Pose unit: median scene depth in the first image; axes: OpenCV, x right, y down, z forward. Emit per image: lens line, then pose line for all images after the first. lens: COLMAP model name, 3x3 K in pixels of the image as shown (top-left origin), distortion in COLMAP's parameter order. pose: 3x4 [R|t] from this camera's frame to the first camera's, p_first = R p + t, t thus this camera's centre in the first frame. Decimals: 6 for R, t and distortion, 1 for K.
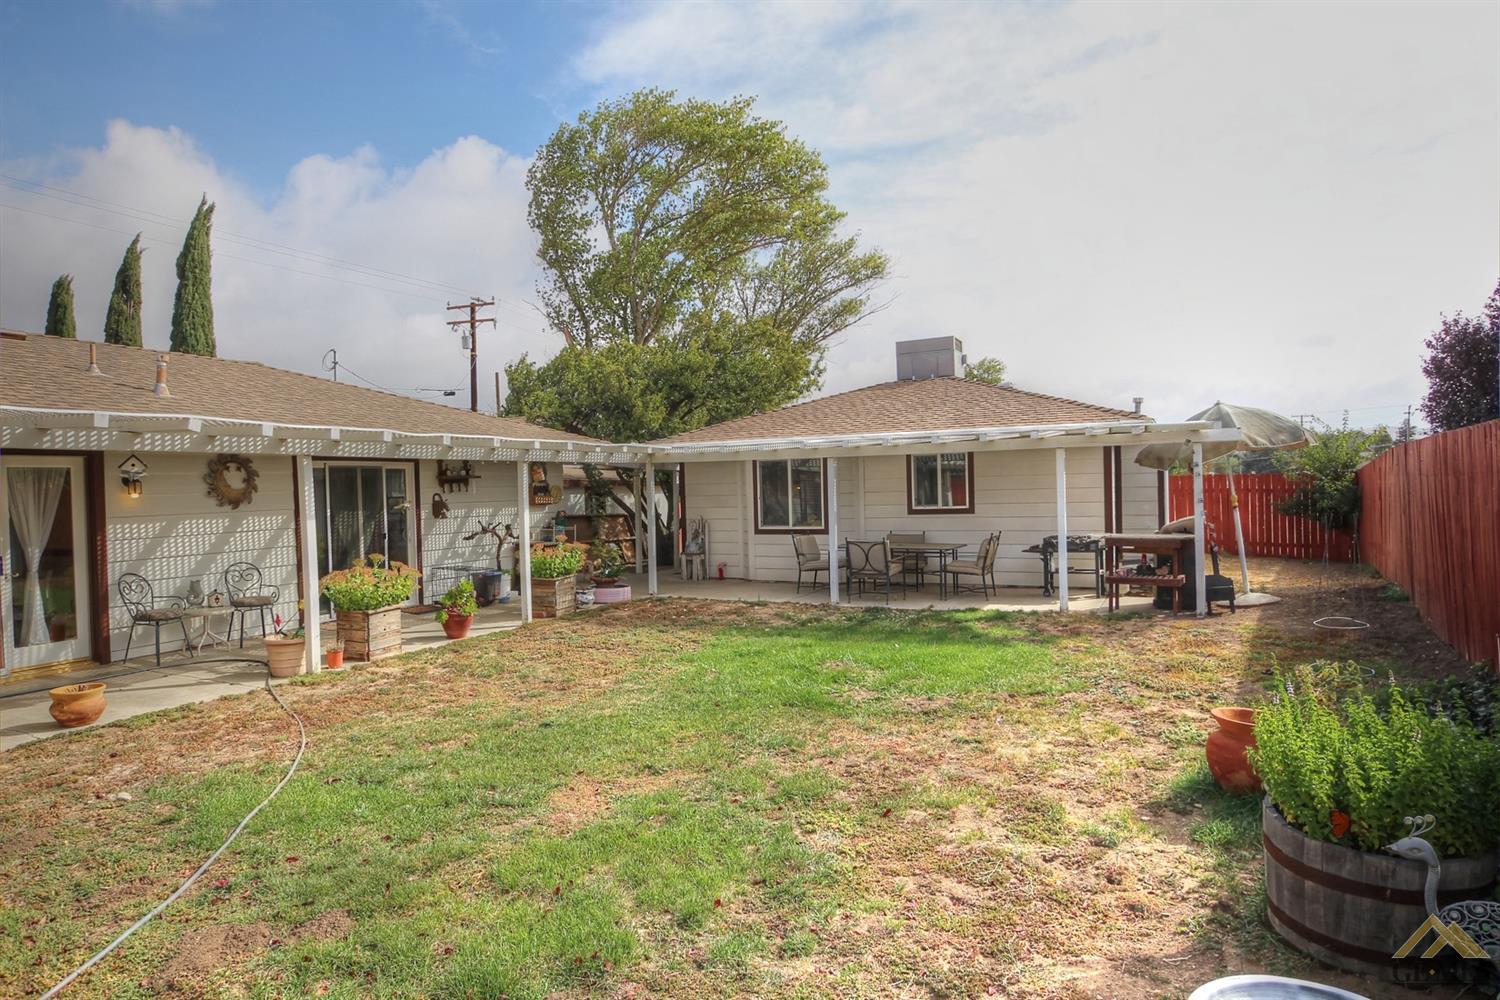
lens RADIAL K [[889.4, 0, 747.4], [0, 889.4, 494.7], [0, 0, 1]] dist [0.035453, 0.001320]
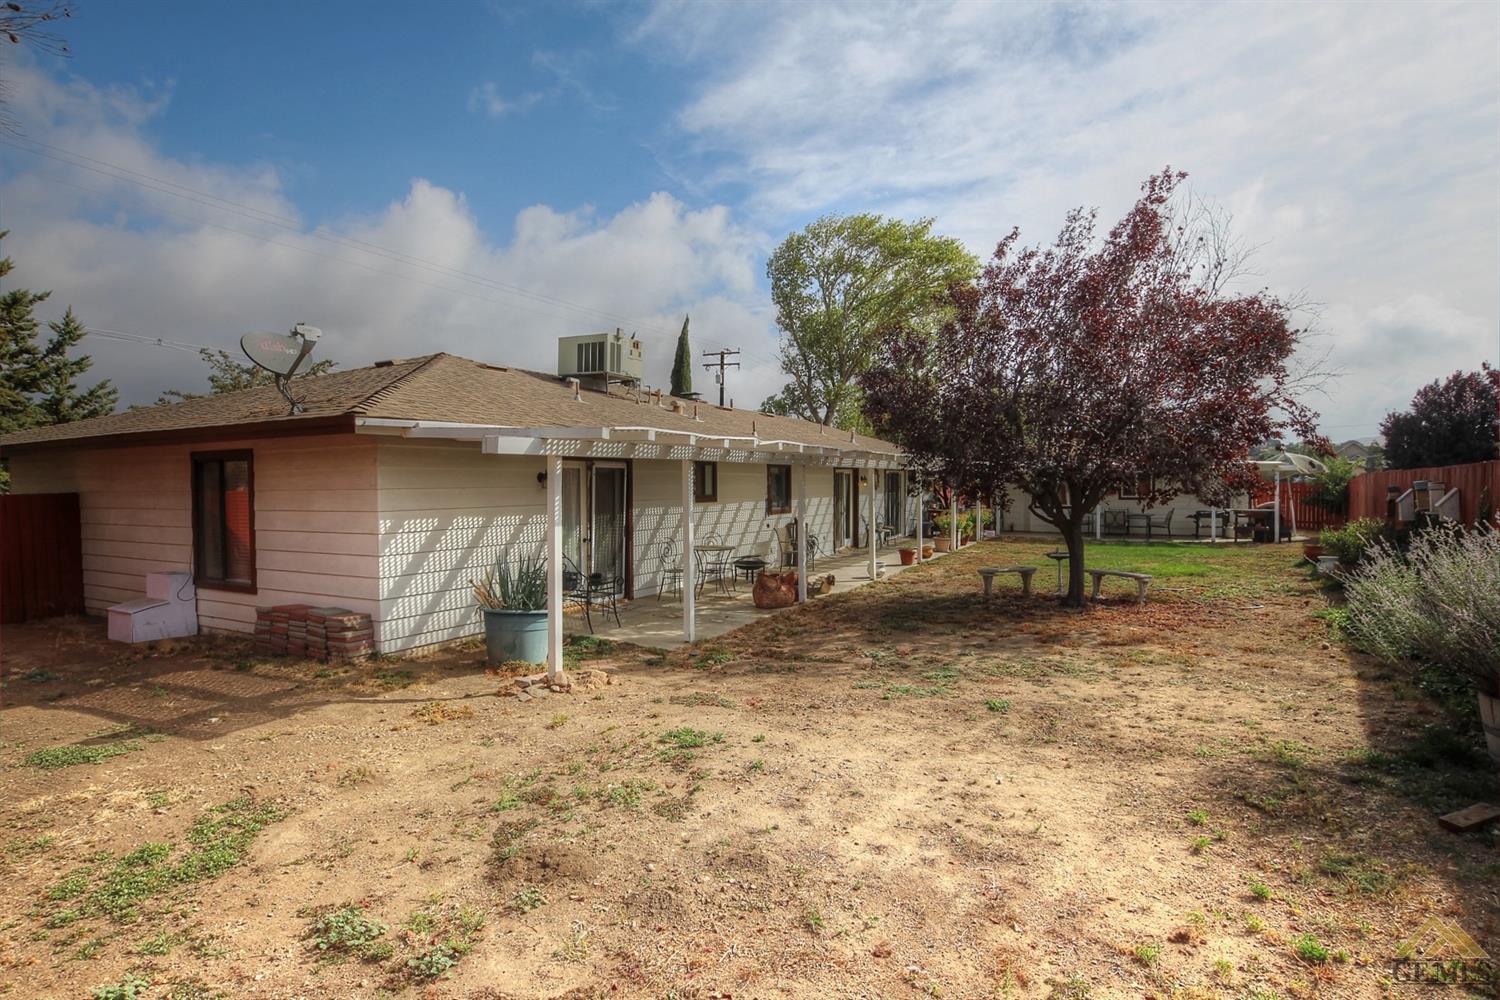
lens RADIAL K [[774.6, 0, 753.6], [0, 774.6, 506.7], [0, 0, 1]] dist [0.021340, -0.000318]
pose [[0.998027, 0.021445, -0.059010, -0.482288], [-0.019768, 0.999388, 0.028856, 0.002627], [0.059593, -0.027632, 0.997840, -0.733417]]
